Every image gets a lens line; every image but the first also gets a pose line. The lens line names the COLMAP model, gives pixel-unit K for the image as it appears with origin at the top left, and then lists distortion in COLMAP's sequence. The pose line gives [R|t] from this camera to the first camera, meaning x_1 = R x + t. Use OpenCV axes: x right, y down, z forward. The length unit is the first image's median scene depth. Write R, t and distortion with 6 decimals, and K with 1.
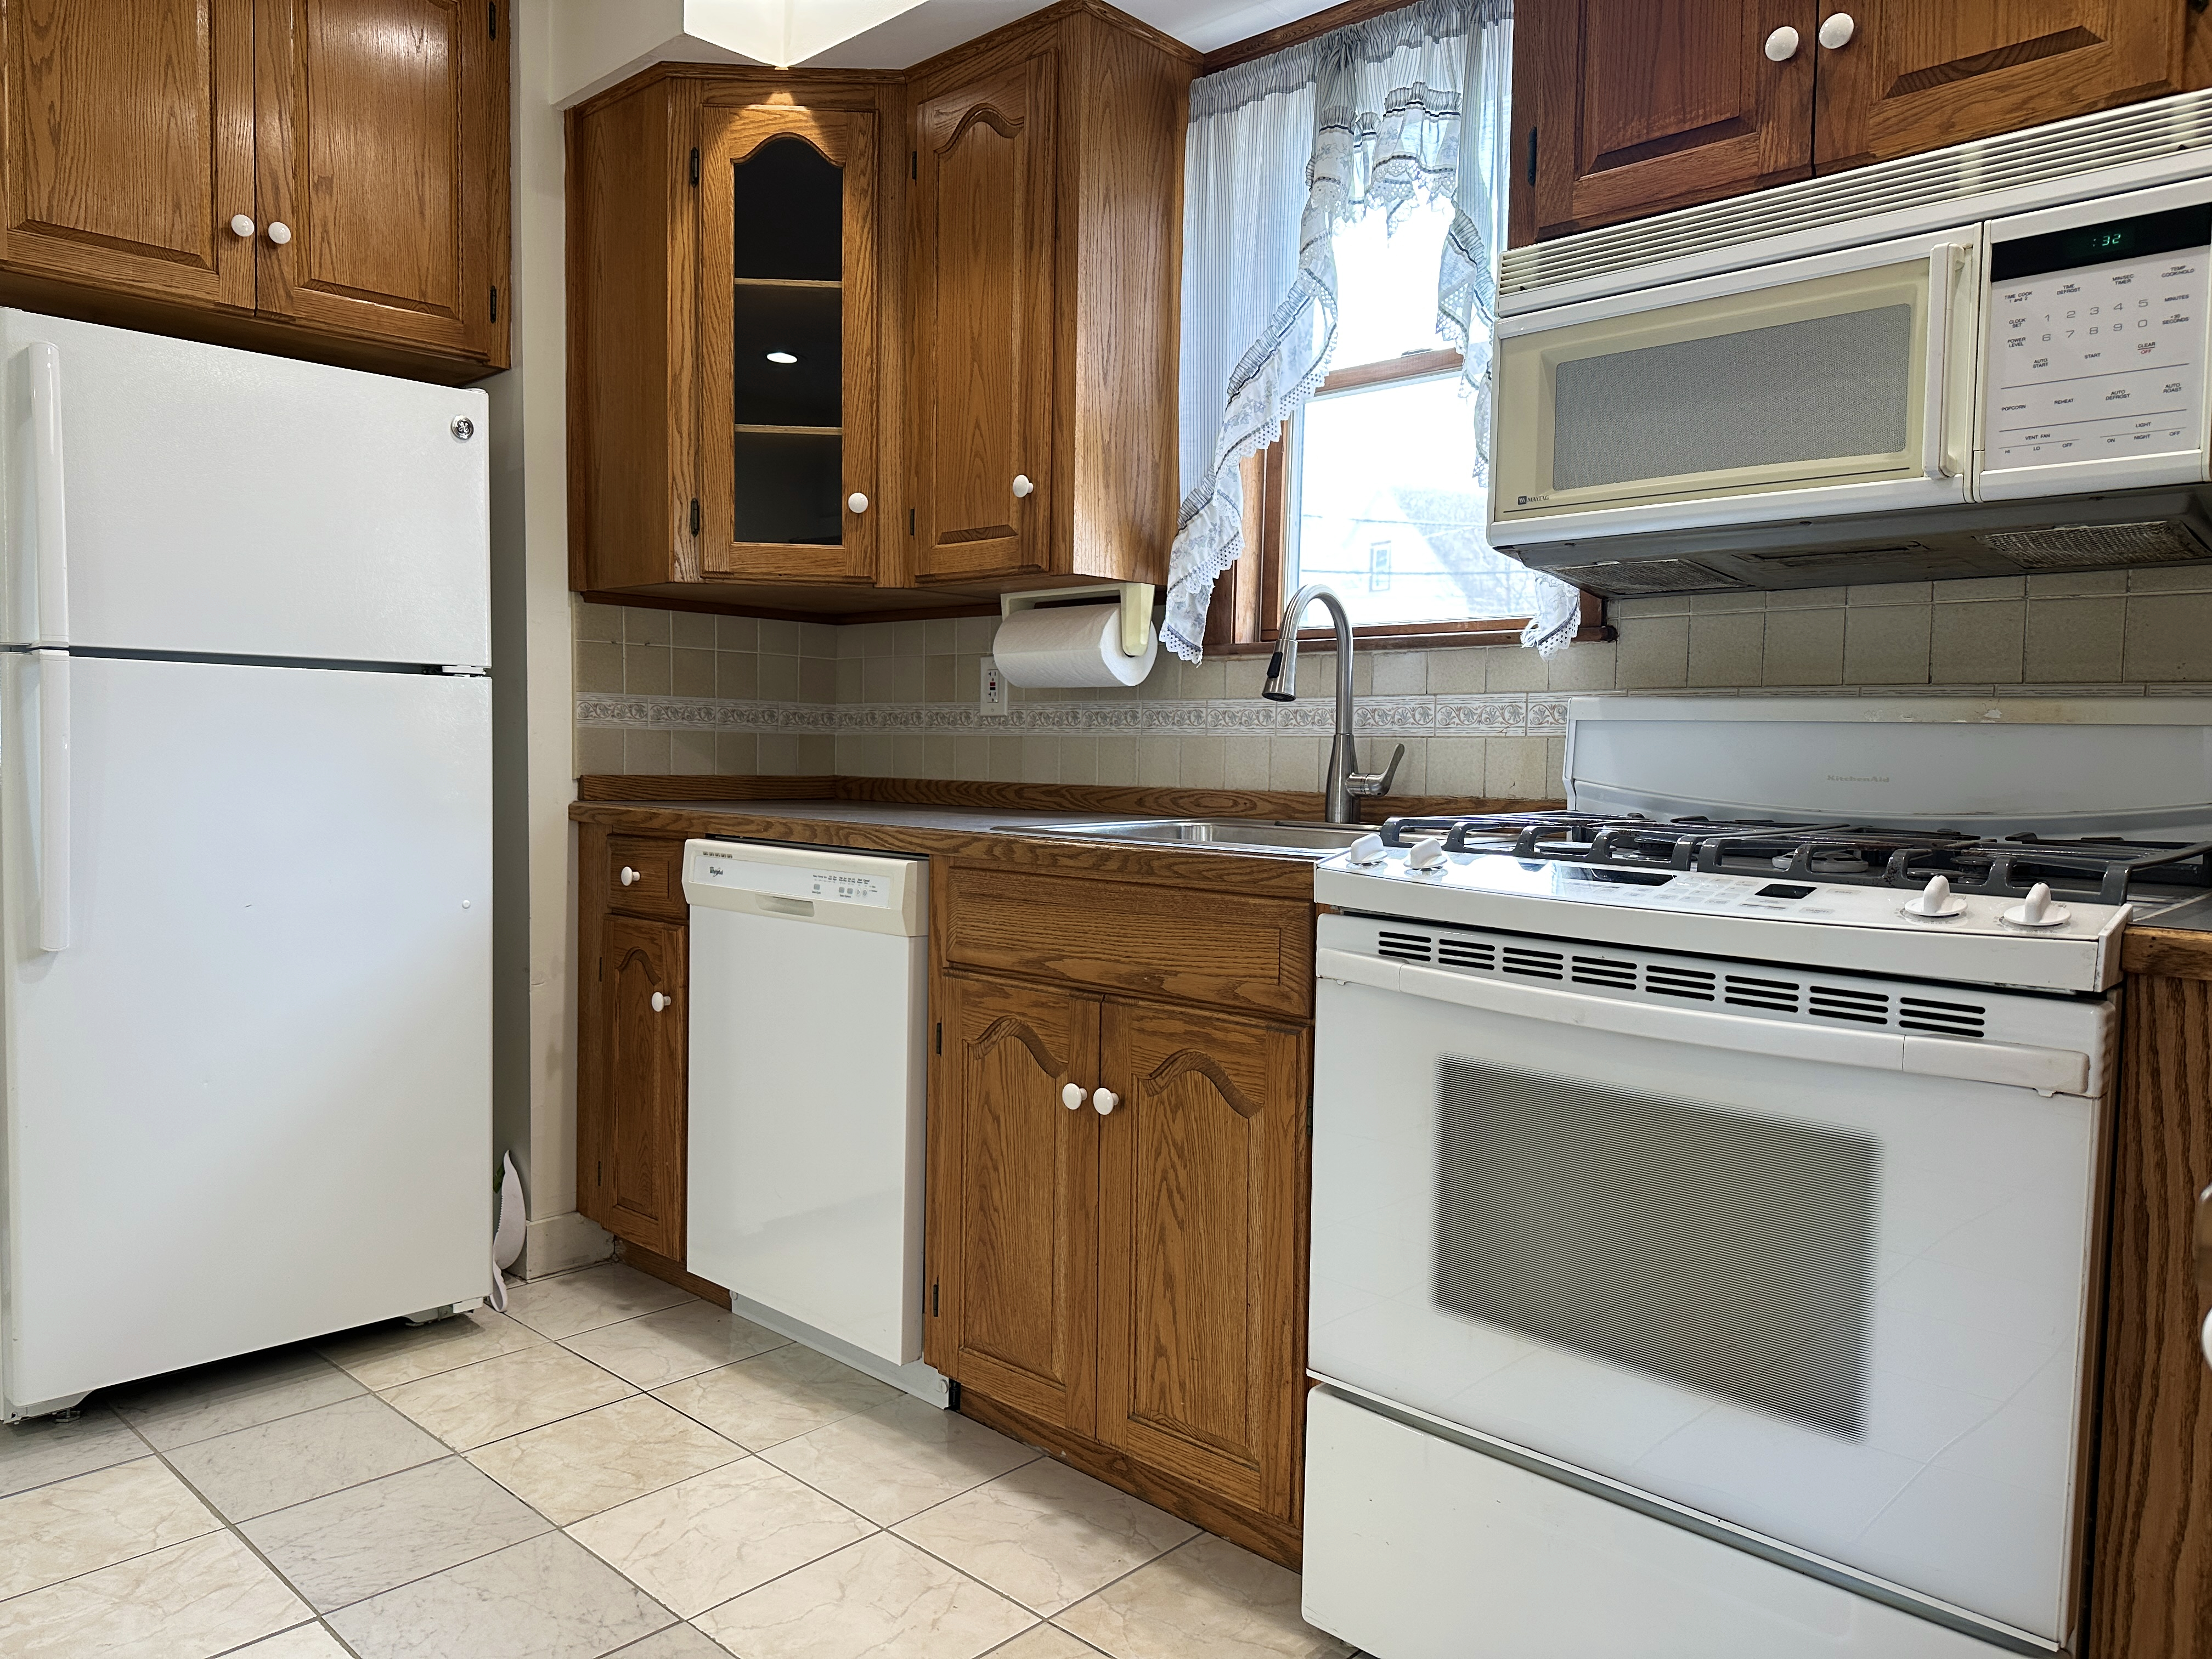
lens RADIAL K [[1579.7, 0, 1100.7], [0, 1579.7, 825.0], [0, 0, 1]] dist [0.054040, -0.019025]
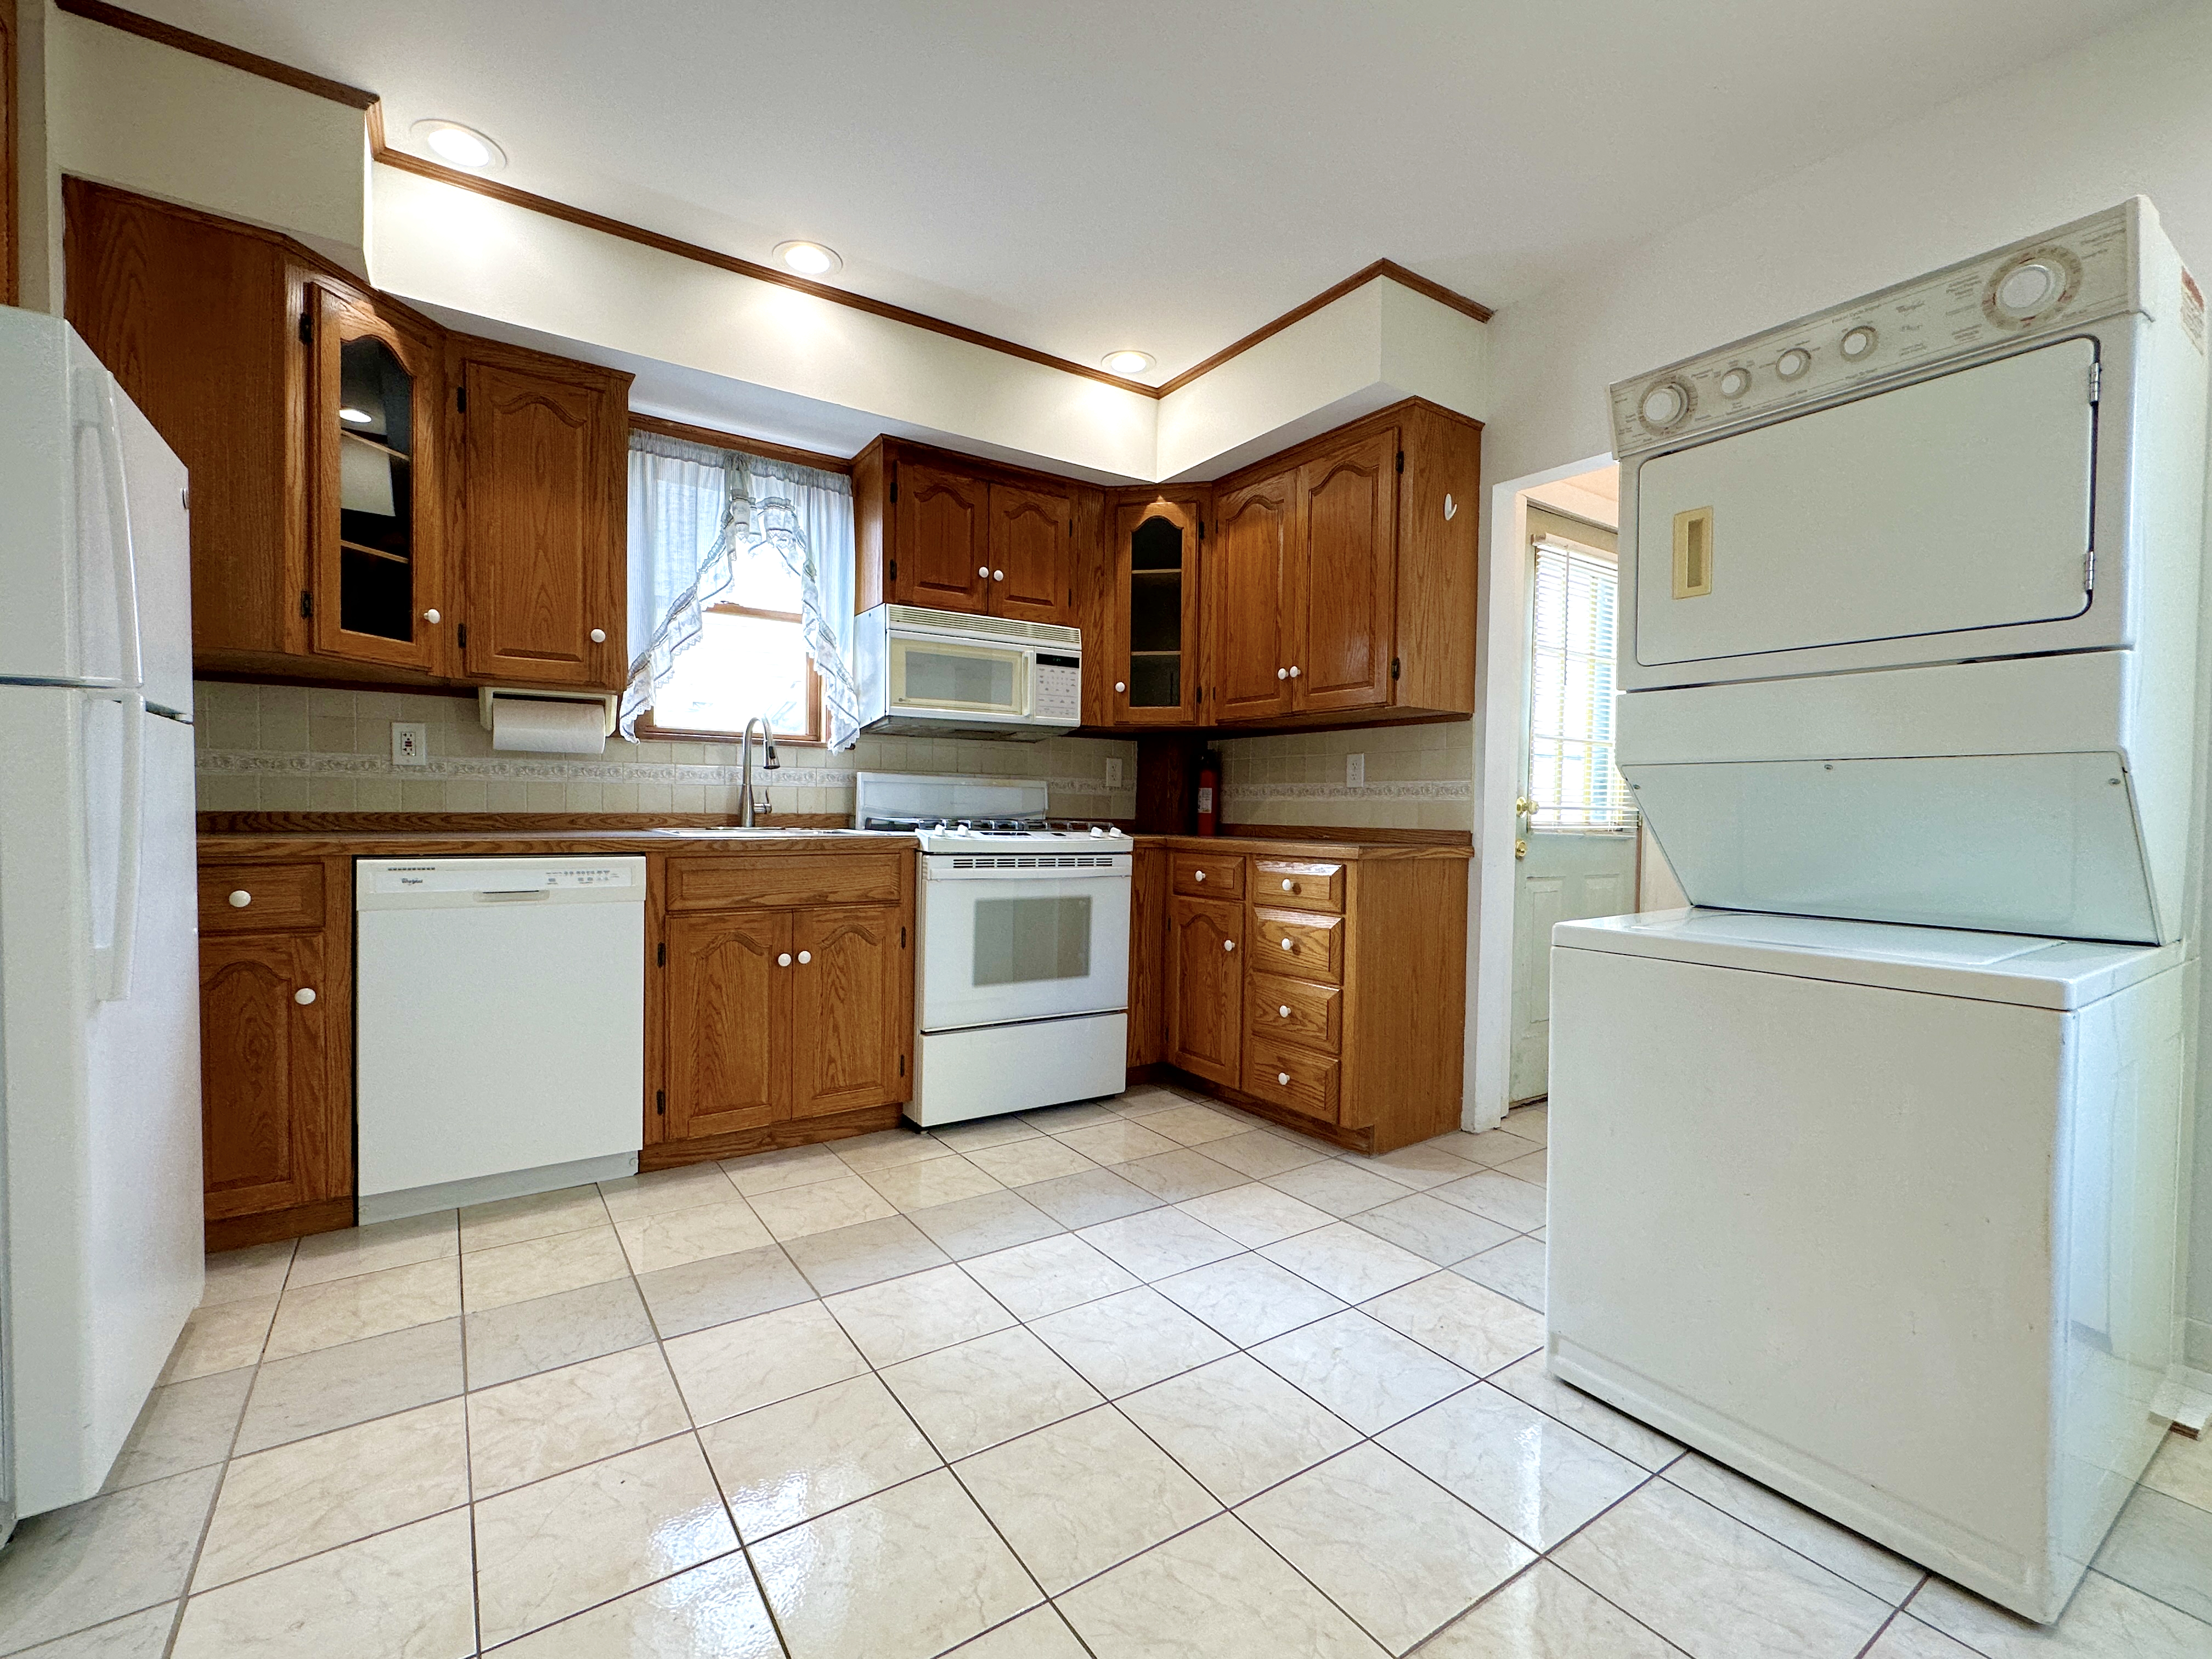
lens RADIAL K [[963.2, 0, 1097.6], [0, 963.2, 828.9], [0, 0, 1]] dist [-0.004227, -0.000162]
pose [[0.209201, -0.038497, 0.977115, -1.112400], [0.037054, 0.998819, 0.031419, -0.023800], [-0.977170, 0.029633, 0.210380, 0.310570]]
